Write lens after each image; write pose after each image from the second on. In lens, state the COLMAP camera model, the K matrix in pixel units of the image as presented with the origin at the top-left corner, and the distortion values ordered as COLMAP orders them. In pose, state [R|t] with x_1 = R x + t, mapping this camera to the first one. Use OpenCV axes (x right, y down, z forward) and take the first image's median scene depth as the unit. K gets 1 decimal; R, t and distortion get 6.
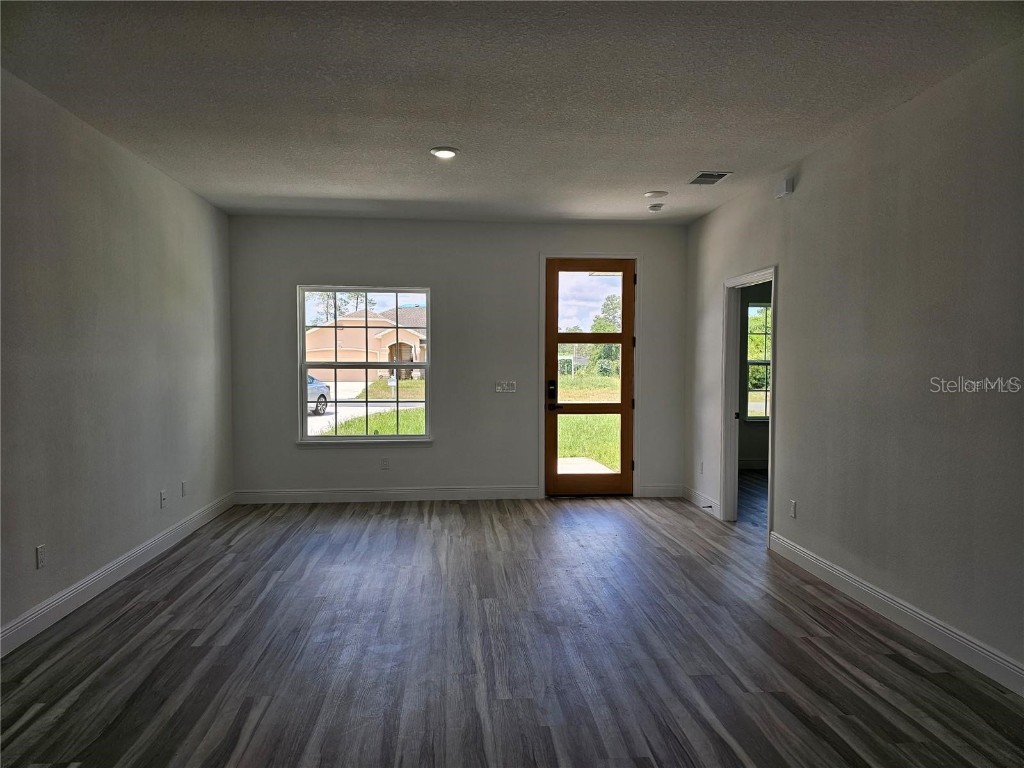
lens RADIAL K [[691.2, 0, 512.9], [0, 691.2, 383.9], [0, 0, 1]] dist [-0.005113, -0.003322]
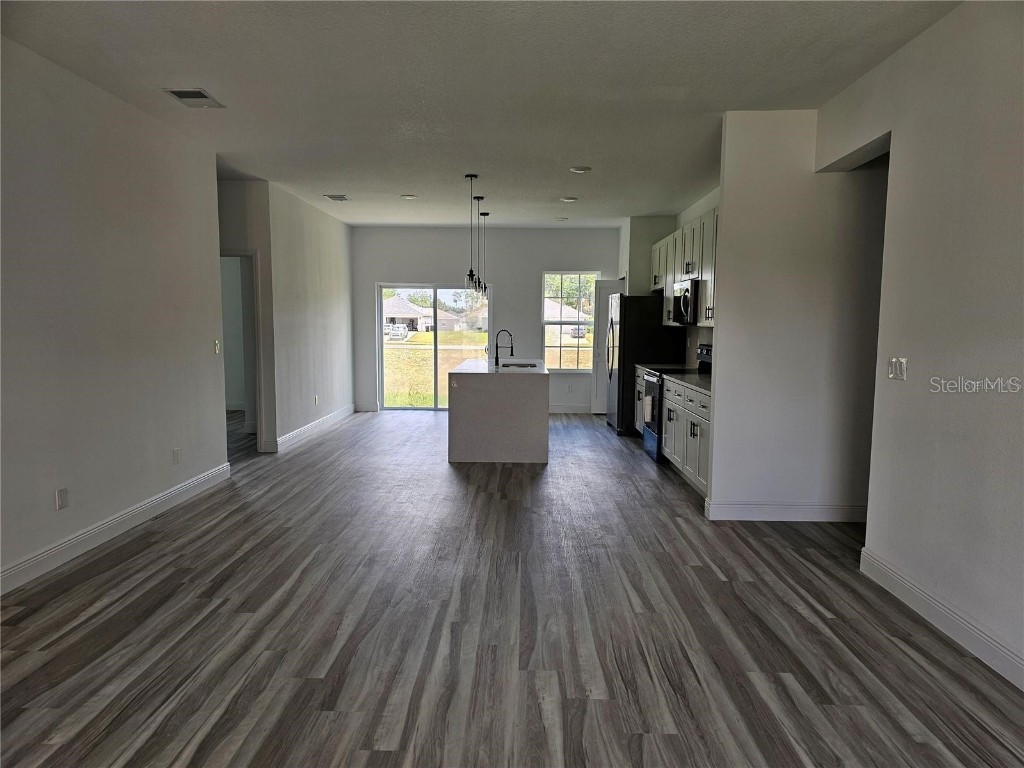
lens RADIAL K [[691.2, 0, 513.5], [0, 691.2, 385.6], [0, 0, 1]] dist [-0.005113, -0.003322]
pose [[-0.993896, -0.021800, 0.108143, -0.249708], [-0.008609, 0.992618, 0.120975, -0.053994], [-0.109982, 0.119306, -0.986747, 1.986841]]
